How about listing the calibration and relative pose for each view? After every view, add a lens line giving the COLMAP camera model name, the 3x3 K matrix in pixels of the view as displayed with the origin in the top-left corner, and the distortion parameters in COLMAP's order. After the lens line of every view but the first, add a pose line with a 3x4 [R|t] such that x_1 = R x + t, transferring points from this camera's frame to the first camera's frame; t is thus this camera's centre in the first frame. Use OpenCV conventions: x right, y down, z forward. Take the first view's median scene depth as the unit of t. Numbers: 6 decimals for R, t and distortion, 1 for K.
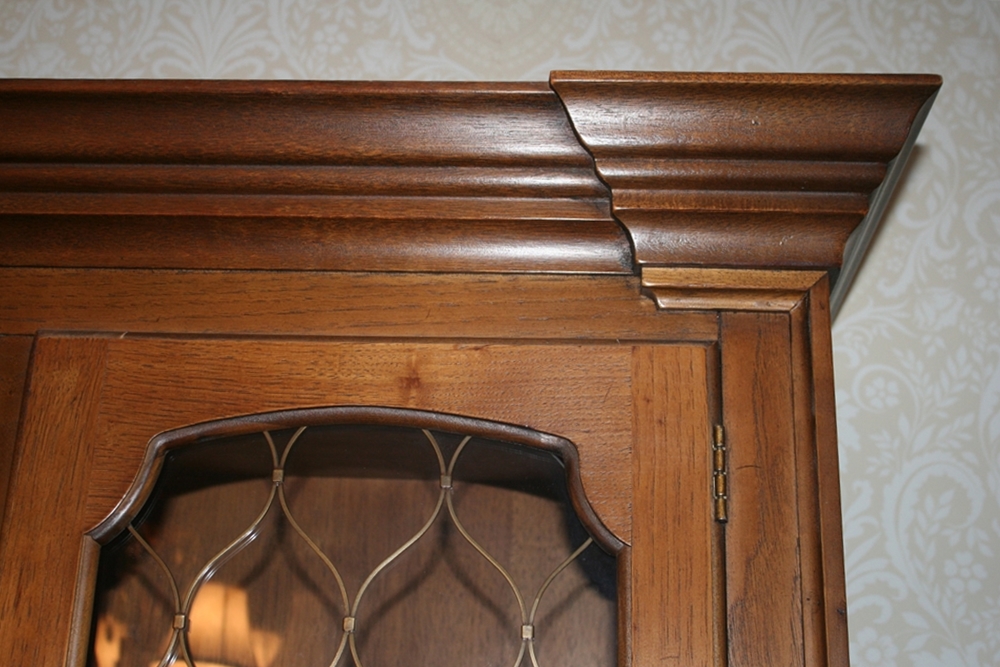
lens RADIAL K [[1450.5, 0, 501.6], [0, 1450.5, 336.0], [0, 0, 1]] dist [-0.013818, 0.000000]
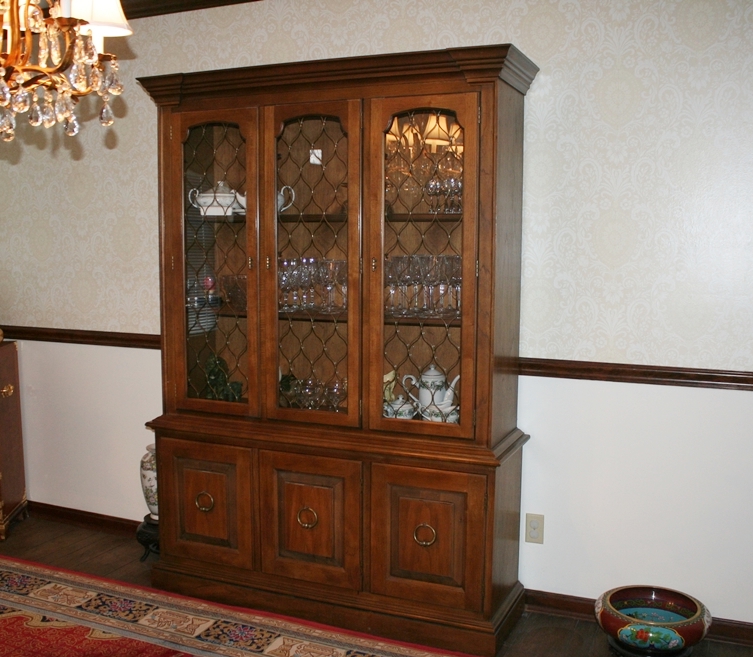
lens RADIAL K [[874.7, 0, 378.3], [0, 874.7, 346.3], [0, 0, 1]] dist [-0.112535, 0.000000]
pose [[0.935551, 0.014431, -0.352898, 0.697169], [0.152410, 0.884854, 0.440232, -0.470114], [0.318616, -0.465644, 0.825626, -1.712137]]
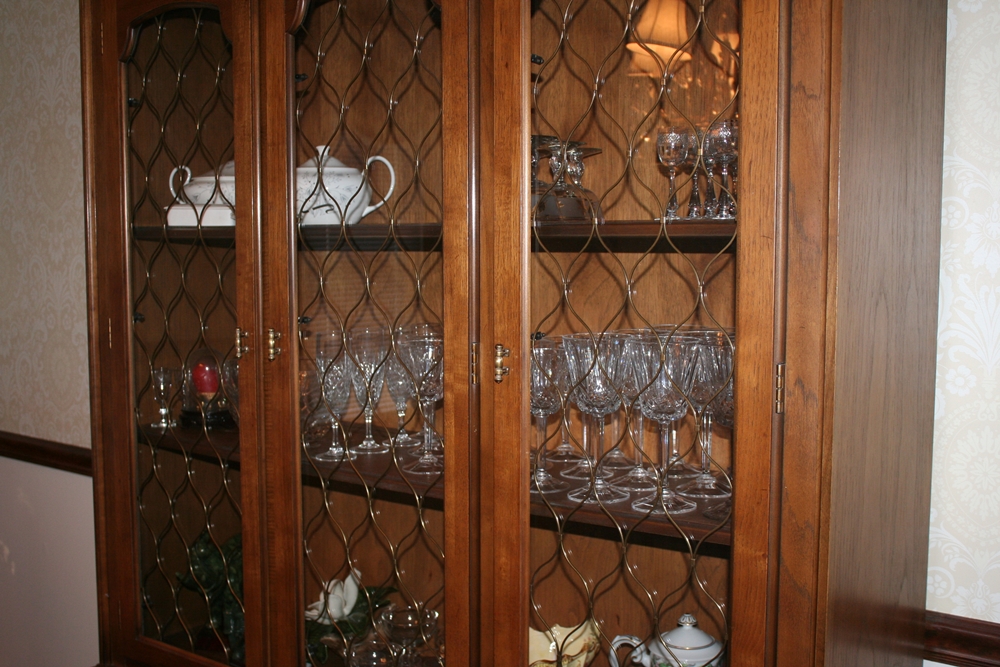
lens RADIAL K [[1134.4, 0, 515.8], [0, 1134.4, 348.4], [0, 0, 1]] dist [-0.026544, 0.000000]
pose [[0.824597, 0.020775, -0.565340, 0.477381], [0.229437, 0.901168, 0.367770, -0.013417], [0.517106, -0.432972, 0.738334, -0.374913]]
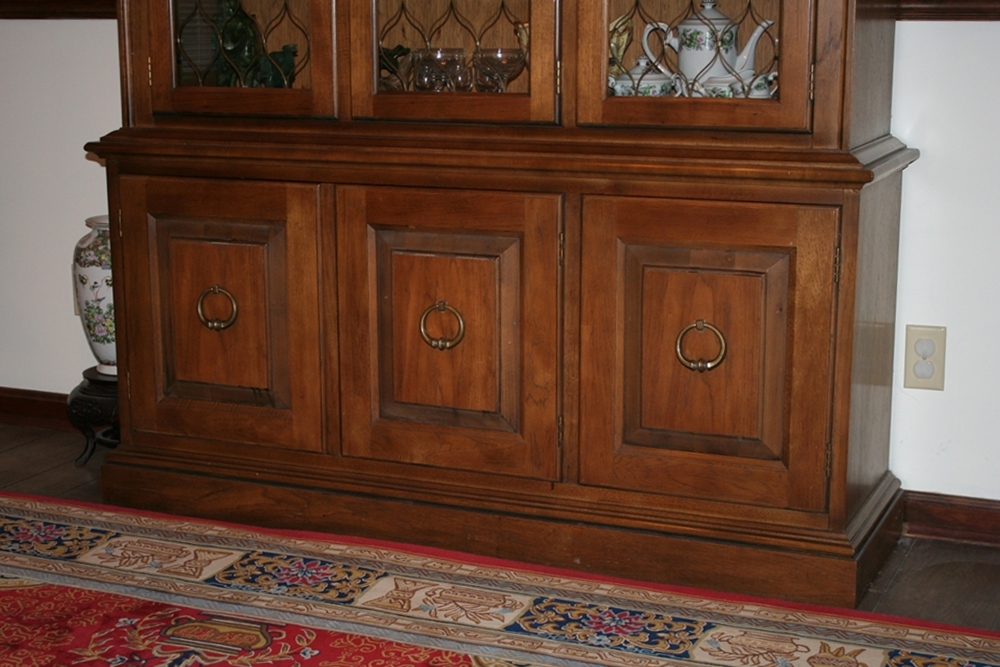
lens RADIAL K [[1660.6, 0, 504.4], [0, 1660.6, 369.6], [0, 0, 1]] dist [-0.021344, 0.000000]
pose [[0.936099, 0.036562, -0.349832, 0.471270], [0.157336, 0.846009, 0.509425, 0.001301], [0.314587, -0.531913, 0.786196, -1.691797]]
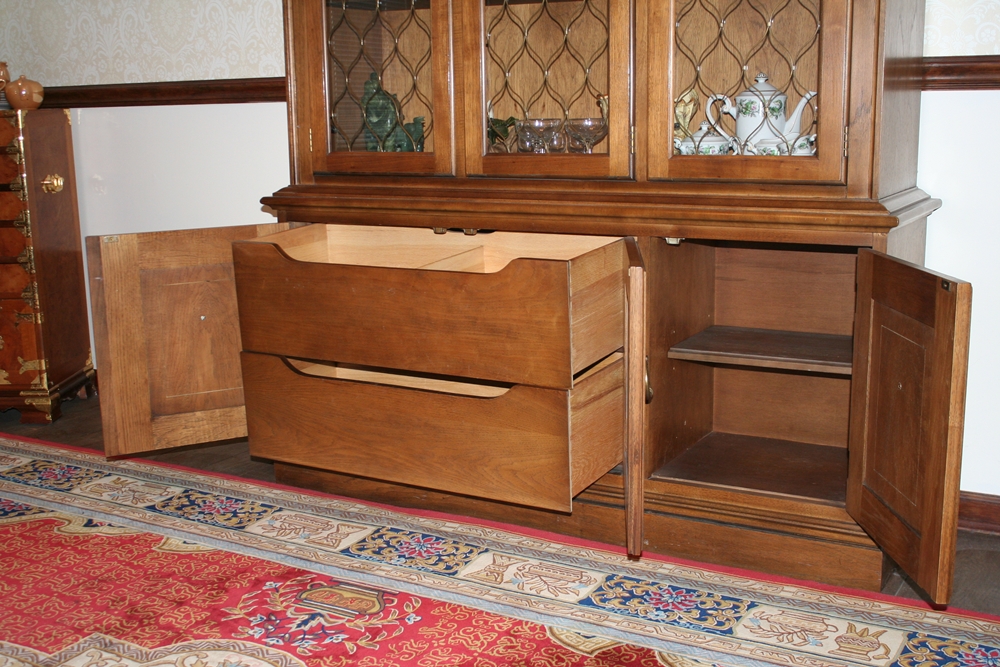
lens RADIAL K [[1206.5, 0, 496.4], [0, 1206.5, 357.2], [0, 0, 1]] dist [-0.073028, 0.000000]
pose [[0.886194, 0.043381, -0.461280, 0.458941], [0.209422, 0.850590, 0.482327, 0.138701], [0.413284, -0.524037, 0.744702, -1.413640]]
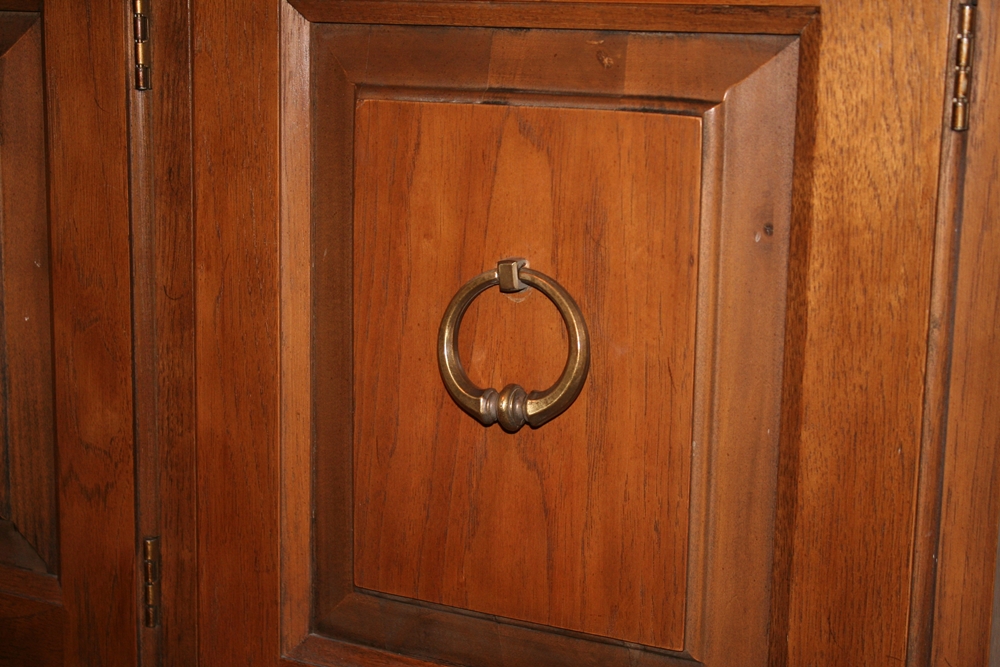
lens RADIAL K [[1808.1, 0, 502.2], [0, 1808.1, 341.7], [0, 0, 1]] dist [0.029641, 0.000000]
pose [[0.892774, 0.061610, -0.446272, 0.265034], [0.169158, 0.872276, 0.458825, 0.818530], [0.417540, -0.485117, 0.768324, -0.396768]]
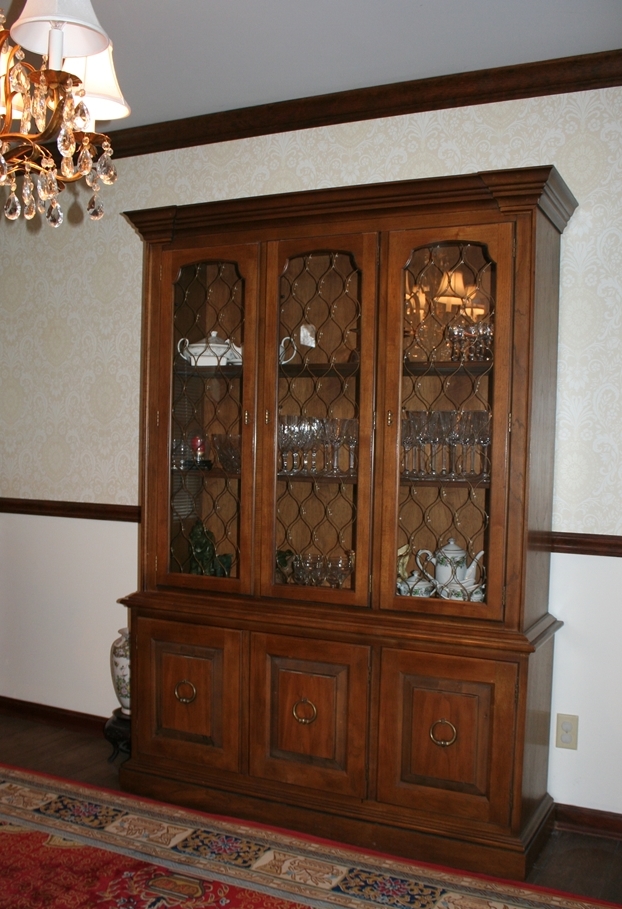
lens RADIAL K [[923.0, 0, 325.5], [0, 923.0, 502.3], [0, 0, 1]] dist [-0.099615, 0.000000]
pose [[0.922631, 0.009710, -0.385562, 0.539307], [0.147862, 0.914395, 0.376854, -0.274725], [0.356215, -0.404707, 0.842213, -1.624794]]
